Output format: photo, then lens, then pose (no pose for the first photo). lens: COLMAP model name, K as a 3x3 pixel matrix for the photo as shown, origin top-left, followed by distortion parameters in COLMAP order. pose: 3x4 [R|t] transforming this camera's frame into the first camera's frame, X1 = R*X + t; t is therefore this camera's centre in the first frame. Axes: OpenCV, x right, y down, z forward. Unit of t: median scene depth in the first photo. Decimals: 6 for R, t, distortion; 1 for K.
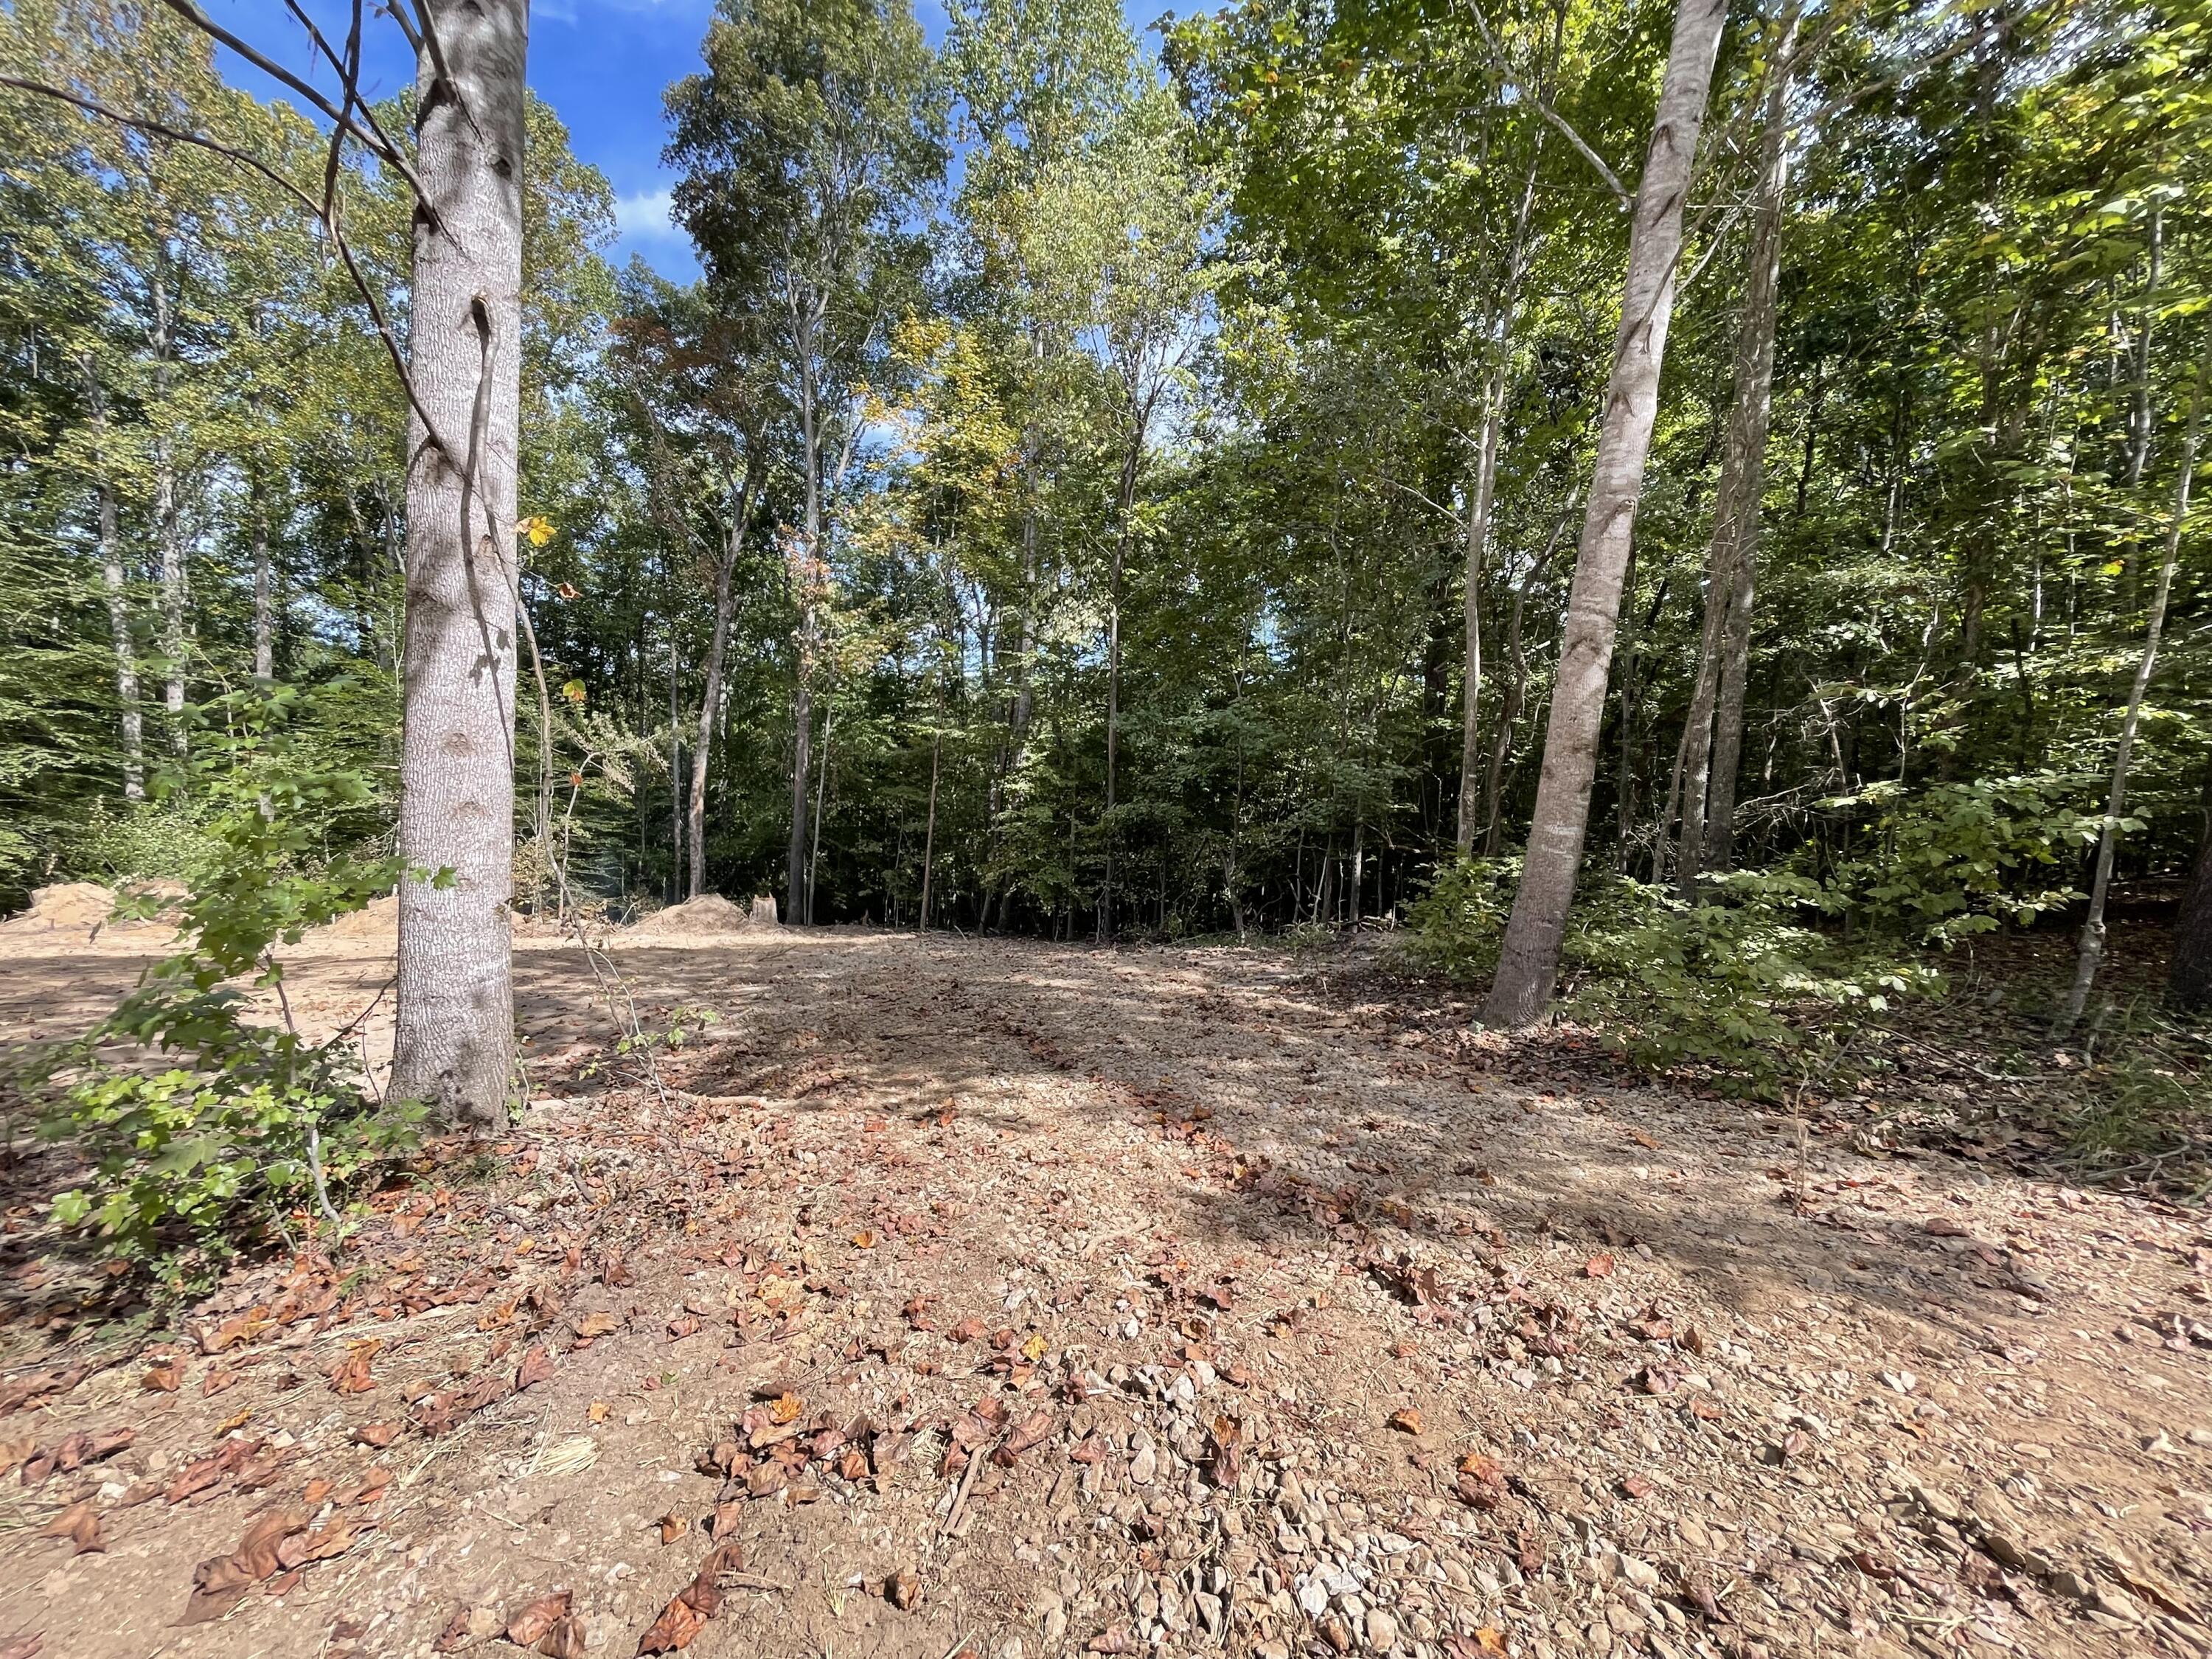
lens RADIAL K [[900.5, 0, 1103.4], [0, 900.5, 828.3], [0, 0, 1]] dist [0.001457, 0.000010]
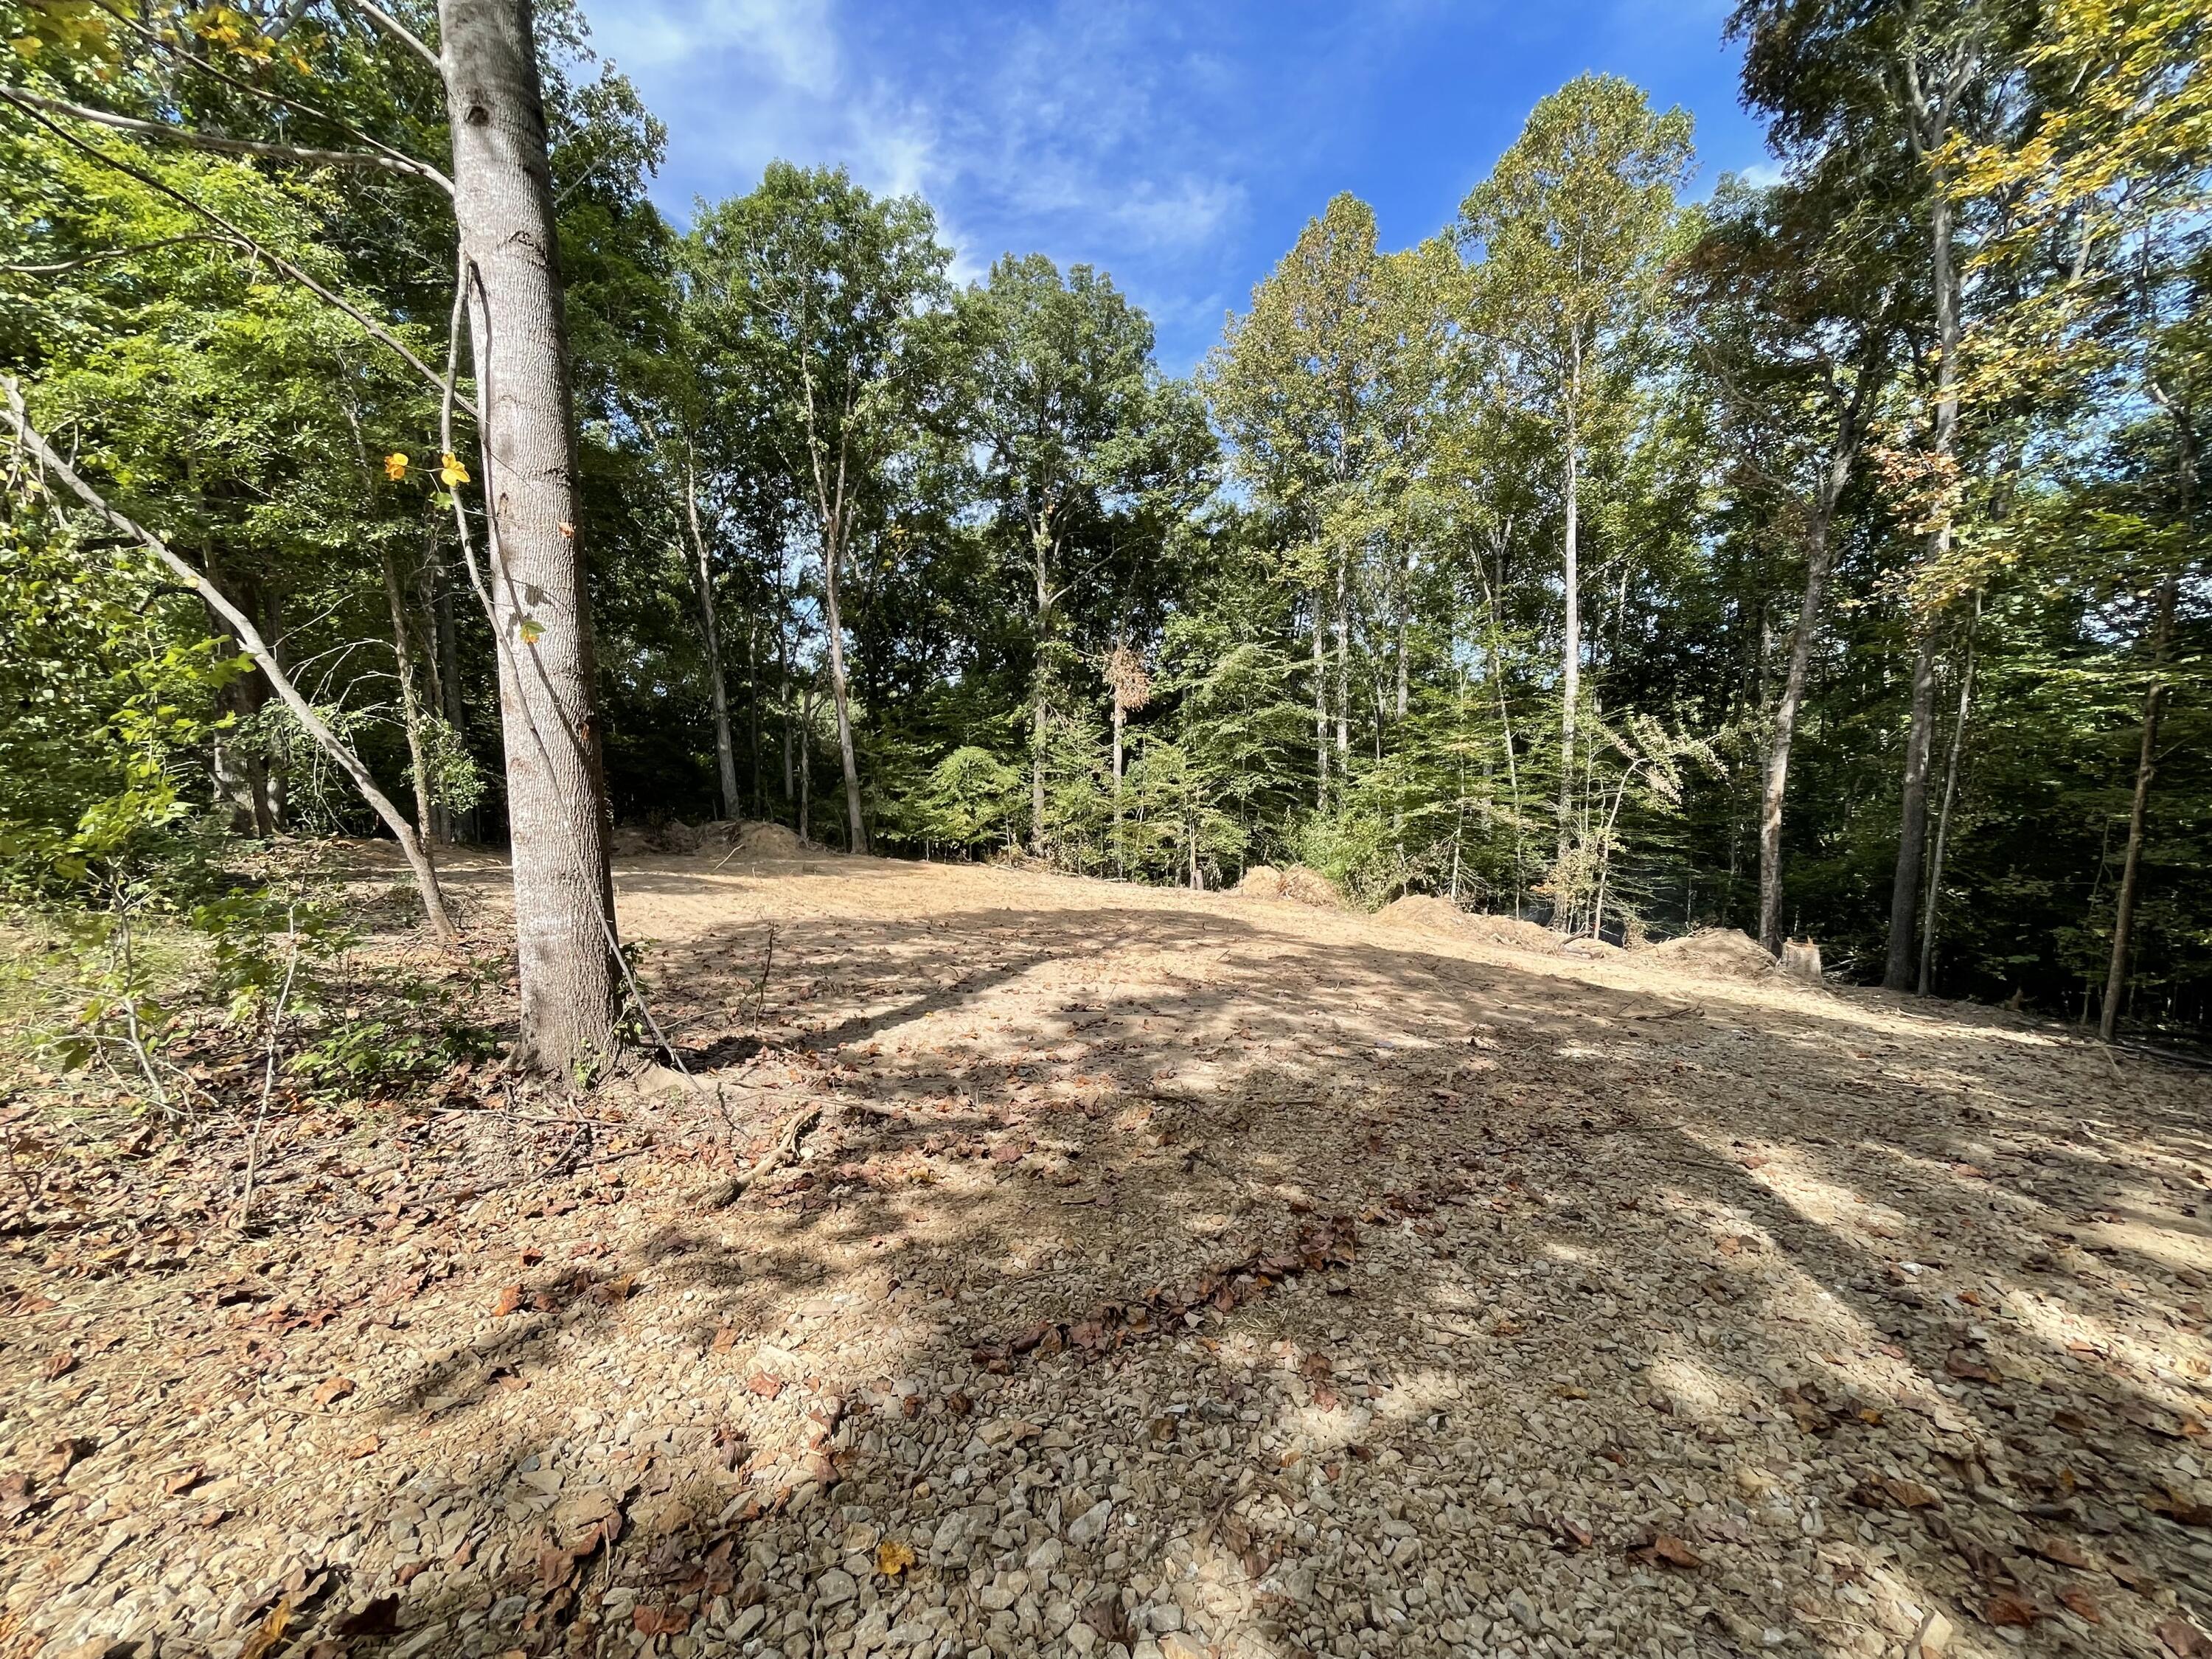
lens RADIAL K [[900.5, 0, 1088.3], [0, 900.5, 829.6], [0, 0, 1]] dist [0.001457, 0.000010]
pose [[0.386215, 0.021238, -0.922164, 0.069478], [-0.038531, 0.999234, 0.006875, 0.002540], [0.921604, 0.032877, 0.386737, 0.167920]]
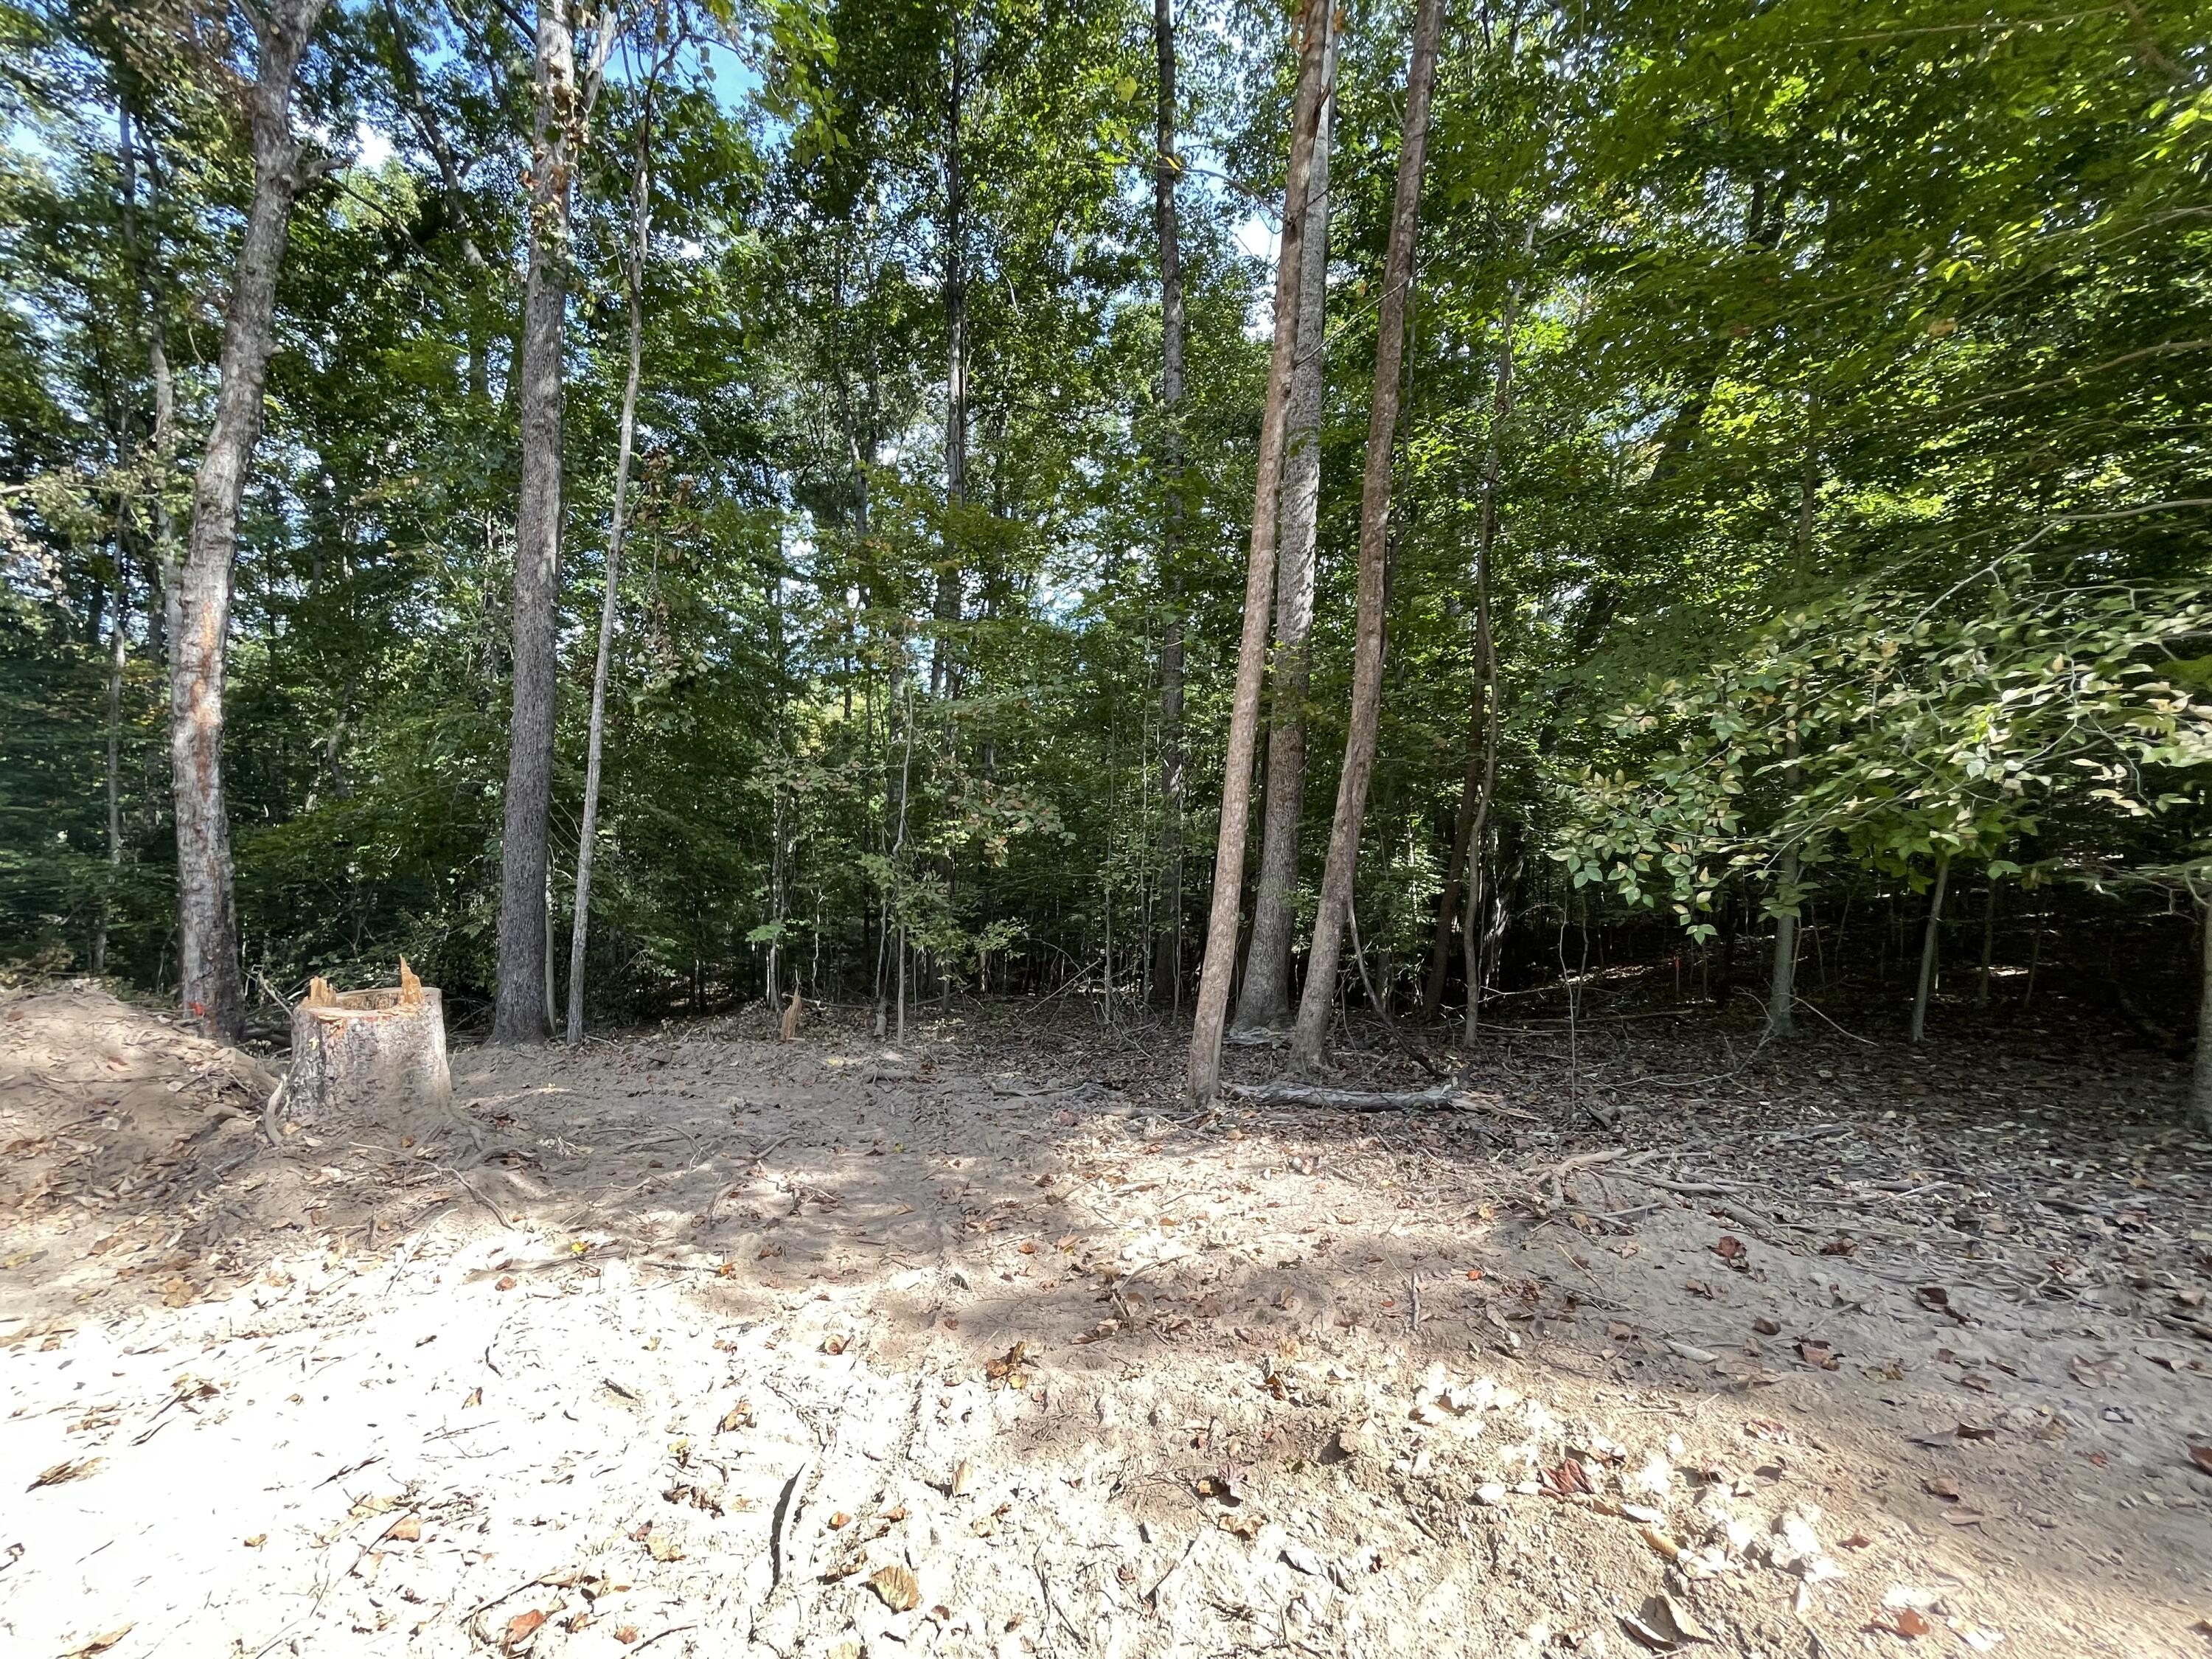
lens RADIAL K [[900.5, 0, 1106.3], [0, 900.5, 835.2], [0, 0, 1]] dist [0.001457, 0.000010]
pose [[0.964323, -0.024971, 0.263548, -0.265211], [0.030517, 0.999390, -0.016971, 0.050734], [-0.262963, 0.024409, 0.964497, 0.740080]]
